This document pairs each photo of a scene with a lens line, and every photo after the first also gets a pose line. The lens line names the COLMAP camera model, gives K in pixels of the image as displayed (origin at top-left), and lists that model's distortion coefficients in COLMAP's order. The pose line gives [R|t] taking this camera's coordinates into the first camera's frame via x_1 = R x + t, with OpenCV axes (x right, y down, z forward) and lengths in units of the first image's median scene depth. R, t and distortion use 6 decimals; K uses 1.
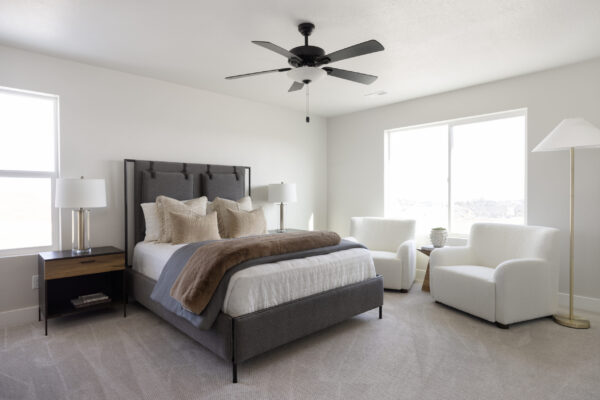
lens RADIAL K [[337.2, 0, 300.0], [0, 337.2, 200.0], [0, 0, 1]] dist [0.005082, 0.000118]
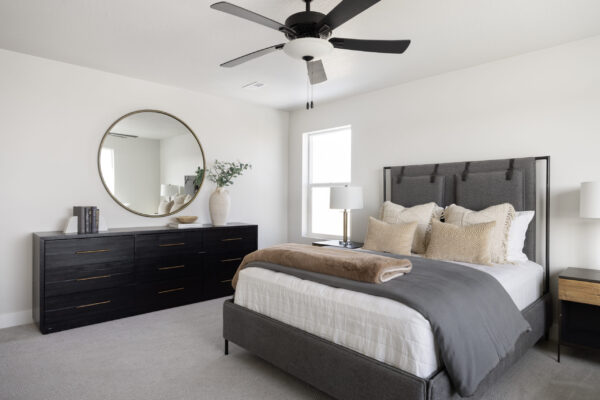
lens RADIAL K [[364.4, 0, 300.1], [0, 364.4, 198.2], [0, 0, 1]] dist [-0.006833, -0.000413]
pose [[-0.005371, -0.000618, -0.999985, 0.827889], [-0.027241, 0.999629, -0.000471, -0.017485], [0.999614, 0.027238, -0.005386, 0.942879]]
